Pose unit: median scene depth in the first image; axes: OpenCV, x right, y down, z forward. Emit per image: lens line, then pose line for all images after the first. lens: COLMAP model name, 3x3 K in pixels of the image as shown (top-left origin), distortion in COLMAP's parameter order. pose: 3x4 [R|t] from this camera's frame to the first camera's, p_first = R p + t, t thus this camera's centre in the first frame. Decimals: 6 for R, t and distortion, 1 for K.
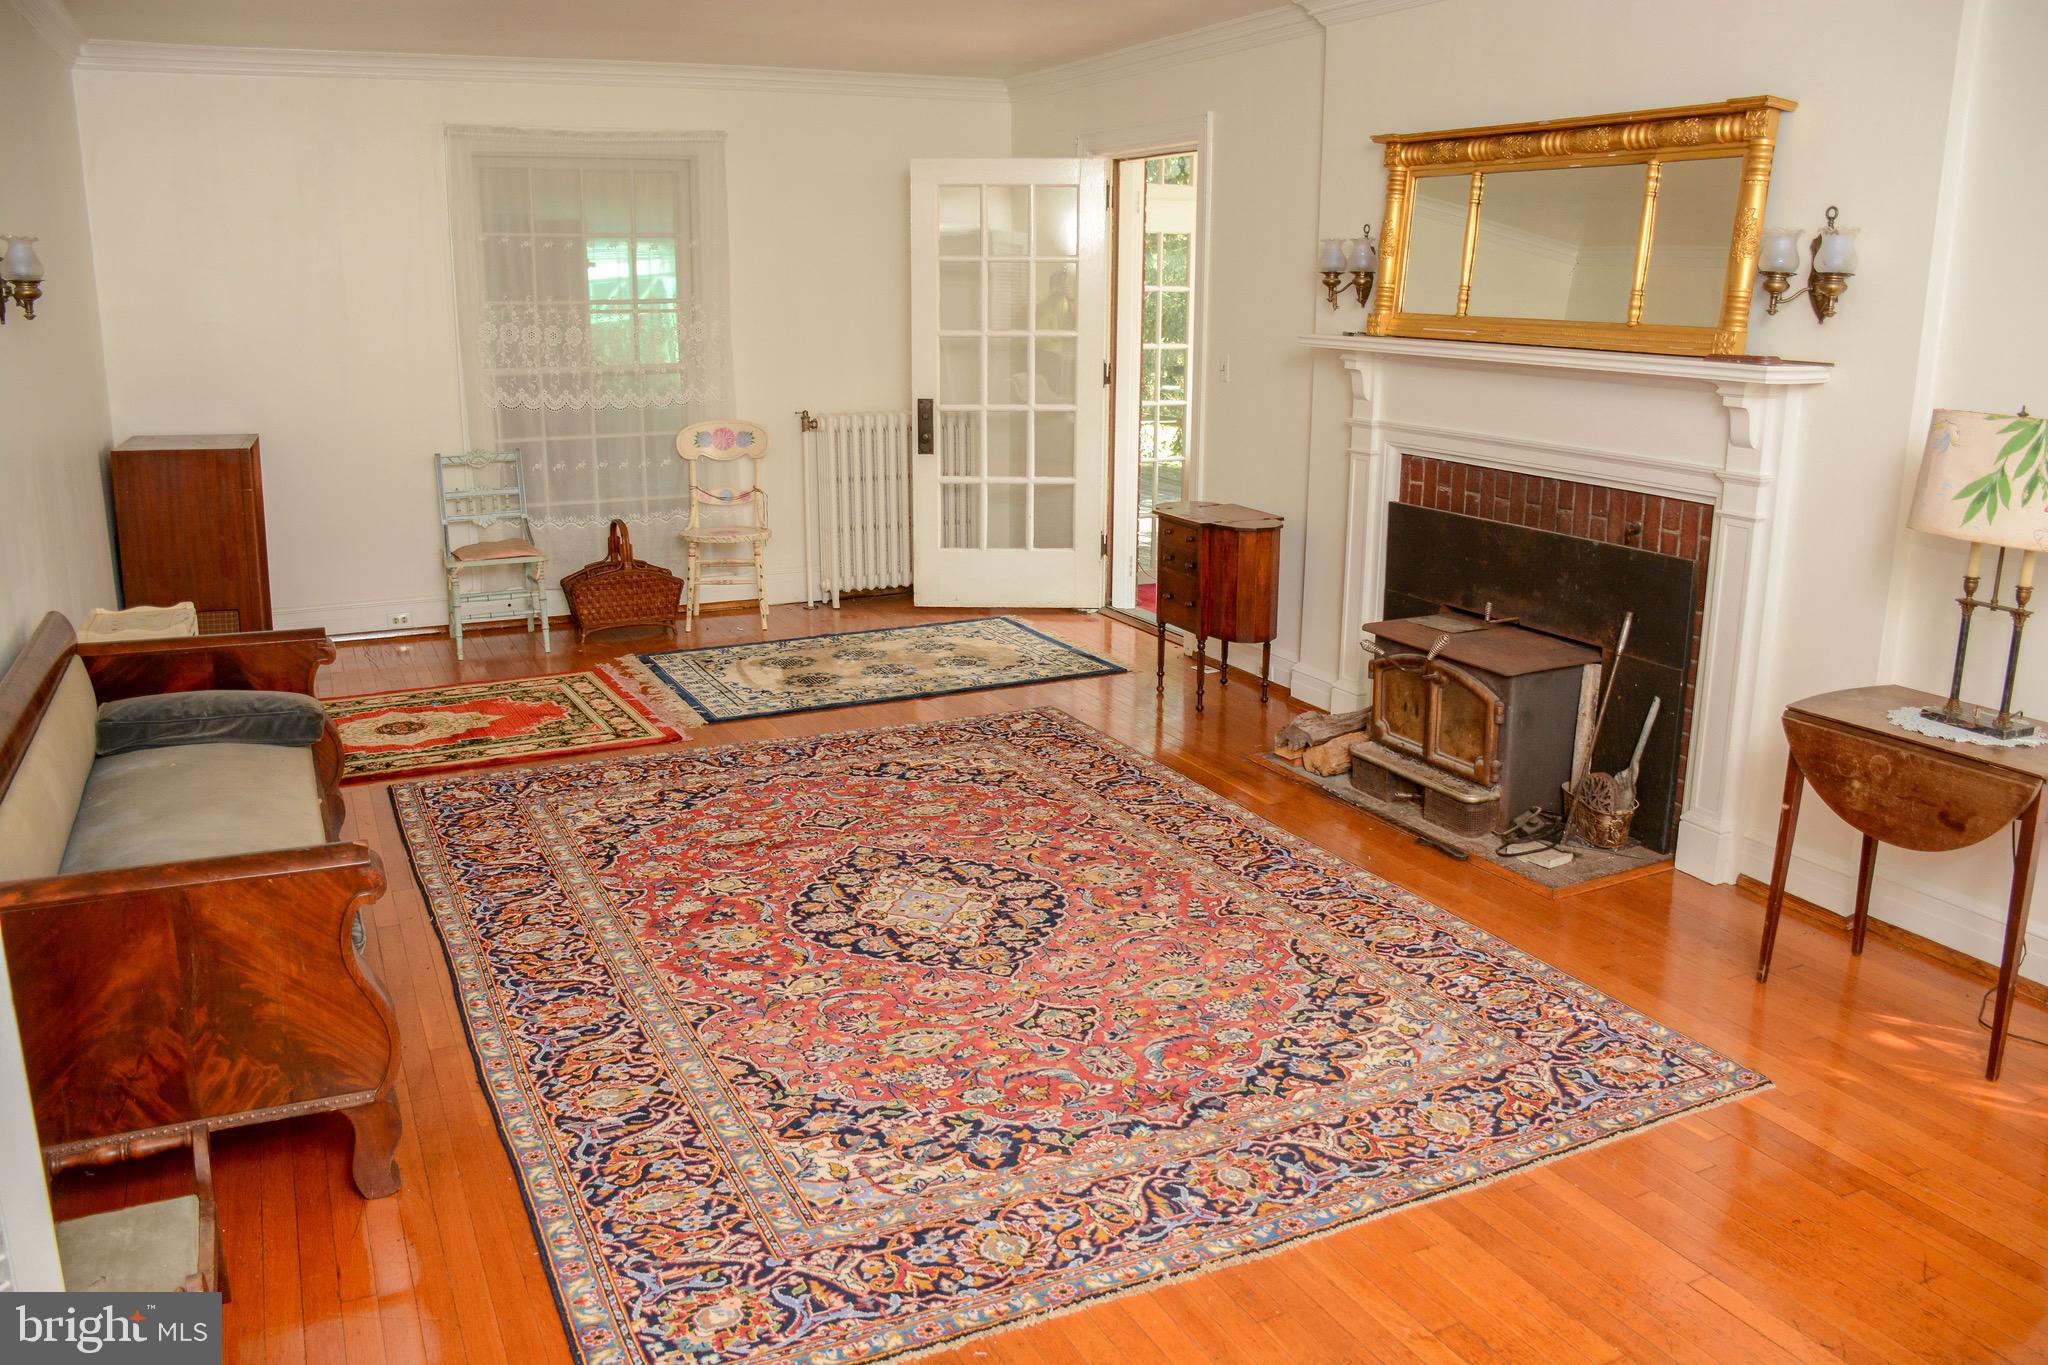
lens RADIAL K [[1598.9, 0, 1030.9], [0, 1598.9, 680.2], [0, 0, 1]] dist [-0.126982, 0.039017]
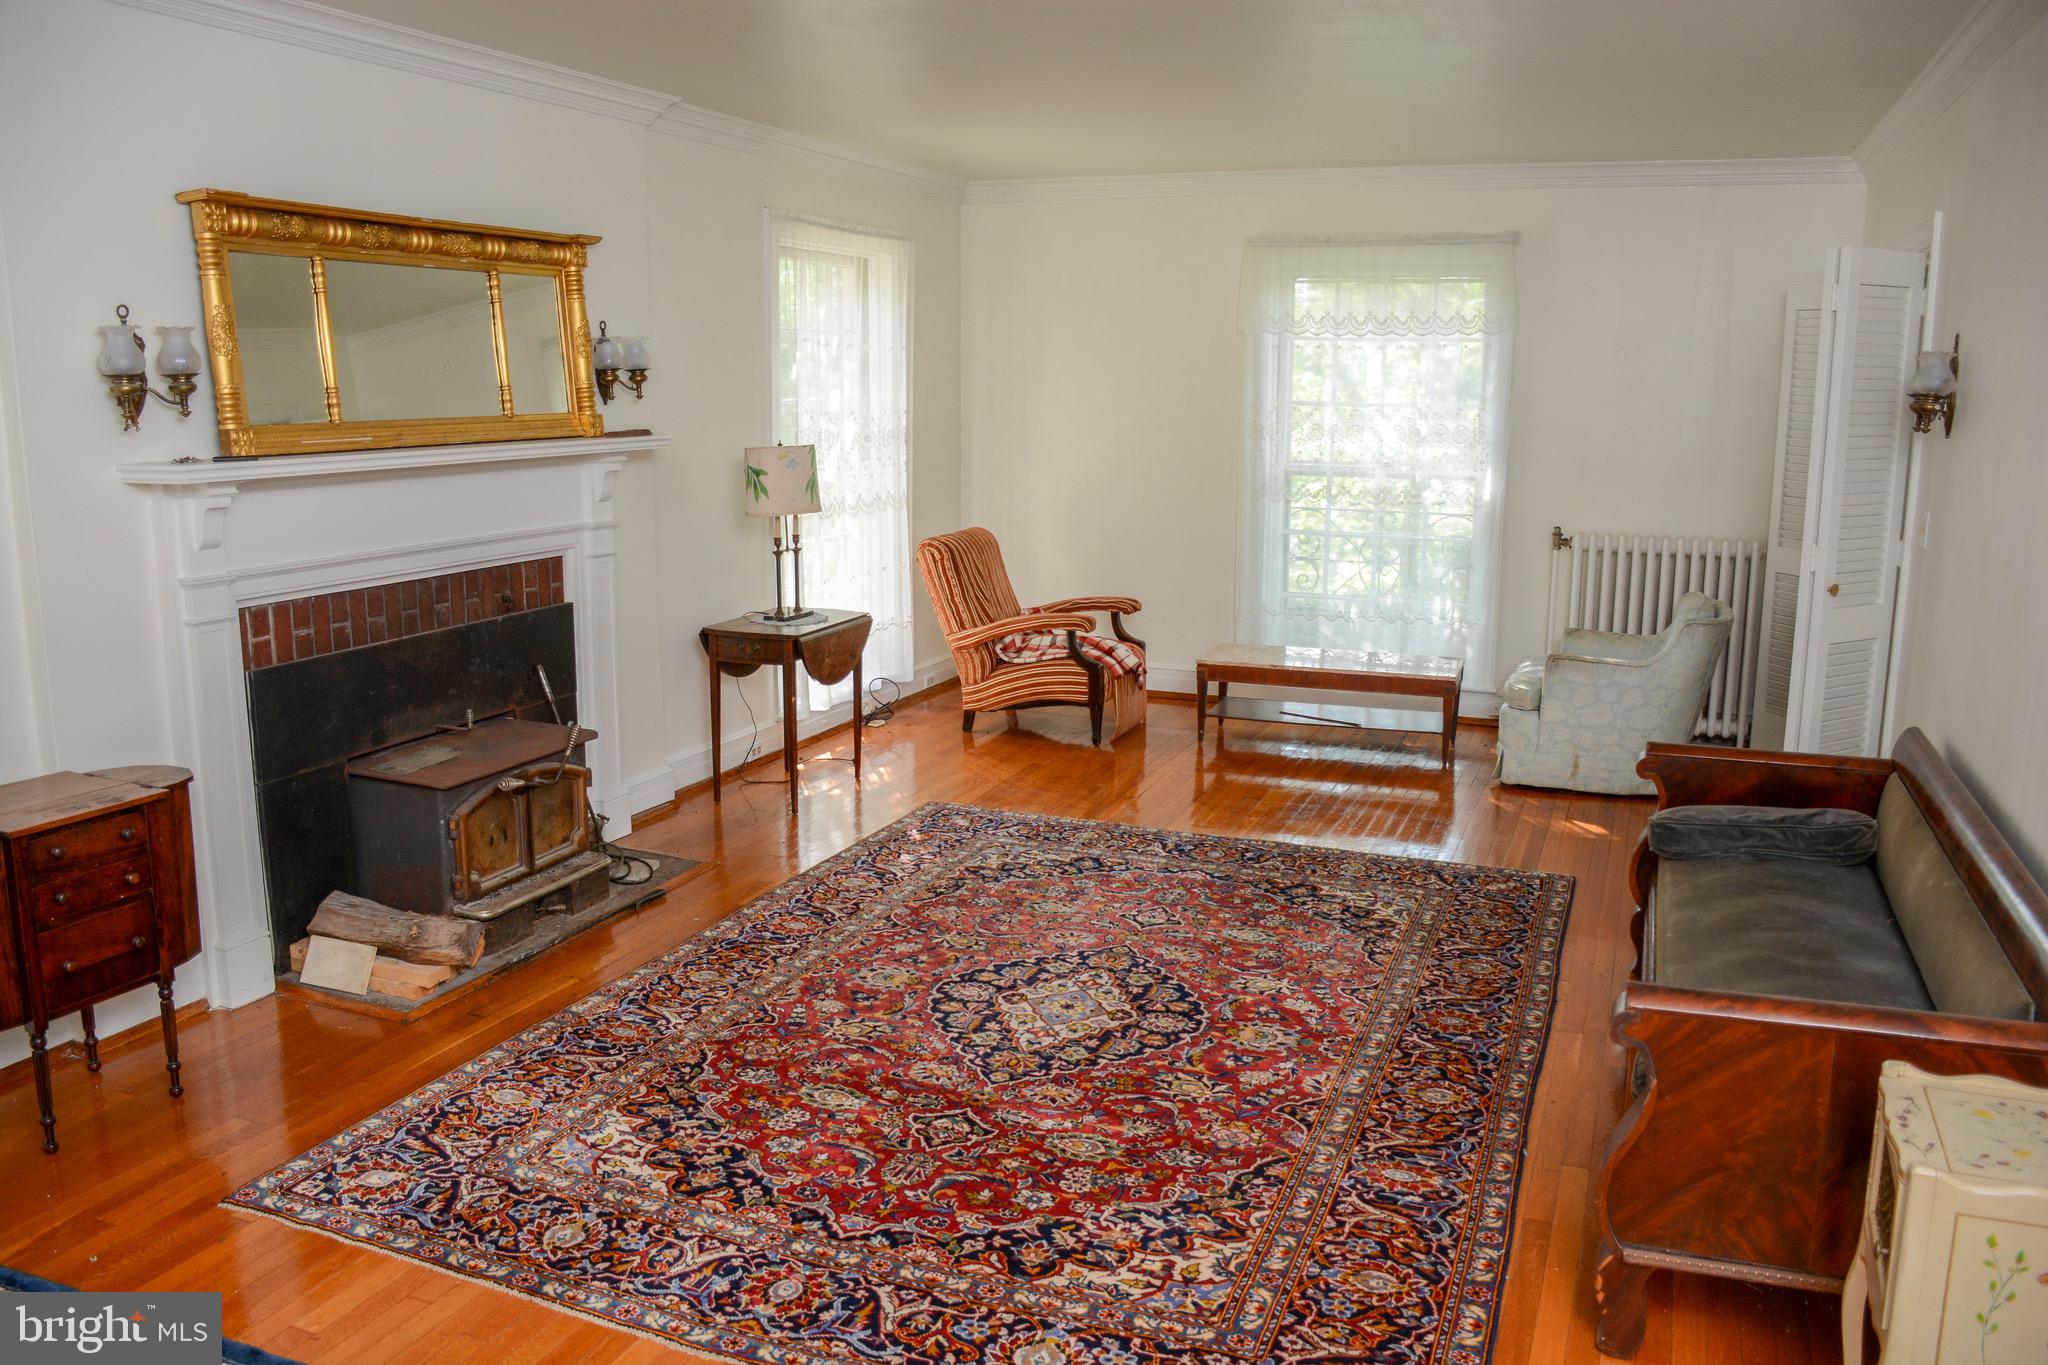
lens RADIAL K [[1598.9, 0, 1026.2], [0, 1598.9, 674.1], [0, 0, 1]] dist [-0.126982, 0.039017]
pose [[-0.670353, -0.145051, 0.727727, -0.733668], [0.170547, 0.924338, 0.341341, -0.391262], [-0.722178, 0.352931, -0.594894, 1.516088]]
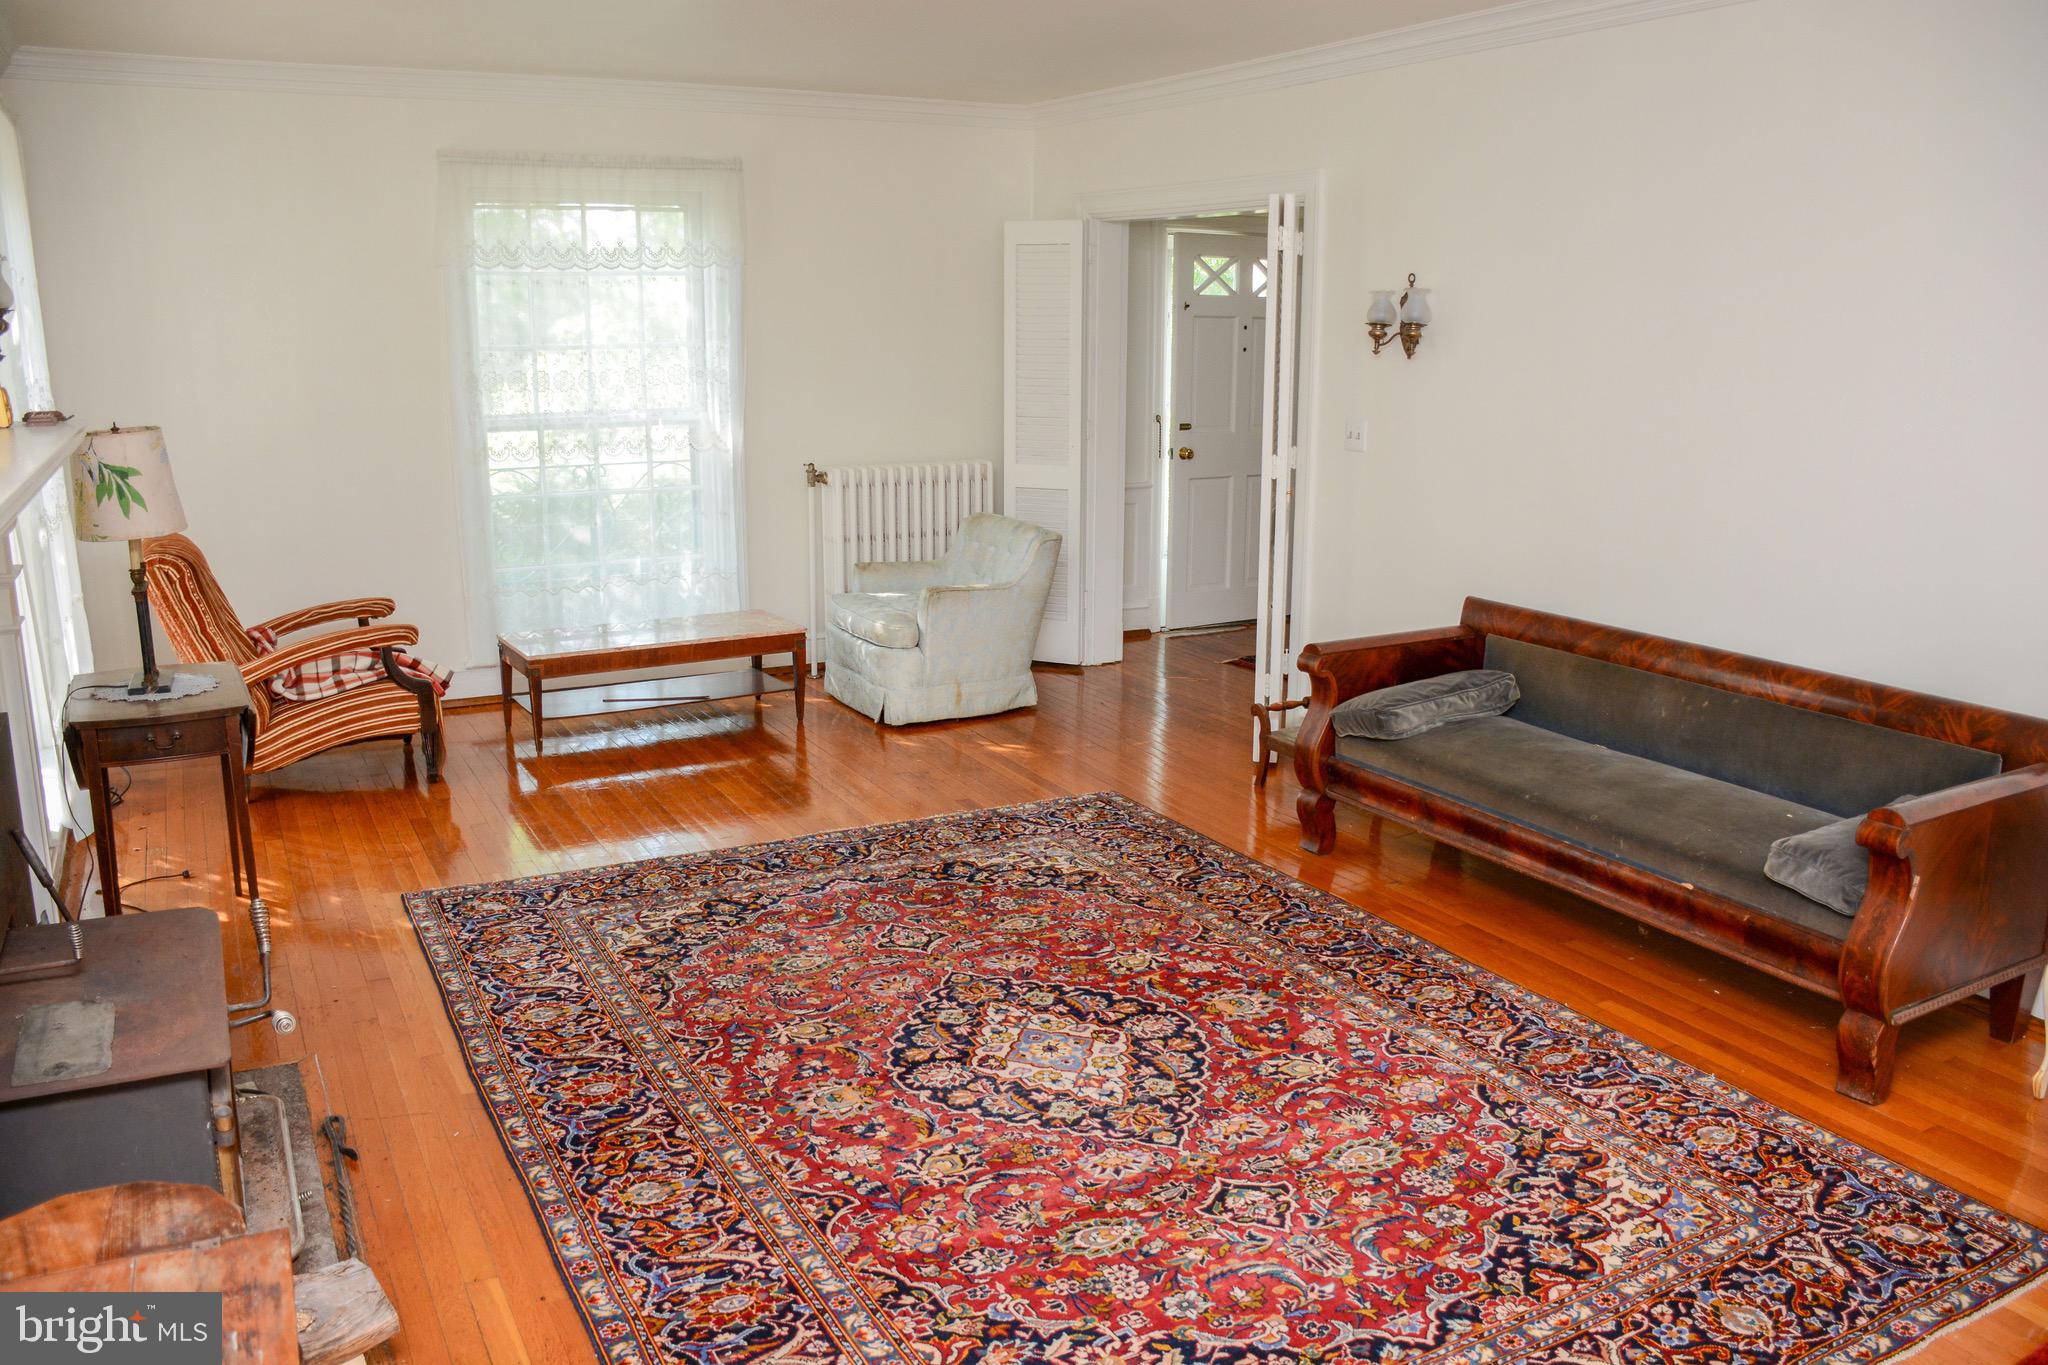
lens RADIAL K [[1598.9, 0, 1019.2], [0, 1598.9, 686.5], [0, 0, 1]] dist [-0.126982, 0.039017]
pose [[-0.999057, -0.000321, -0.043407, -0.010165], [-0.019983, 0.891116, 0.453336, -0.419846], [0.038535, 0.453776, -0.890282, 1.654550]]
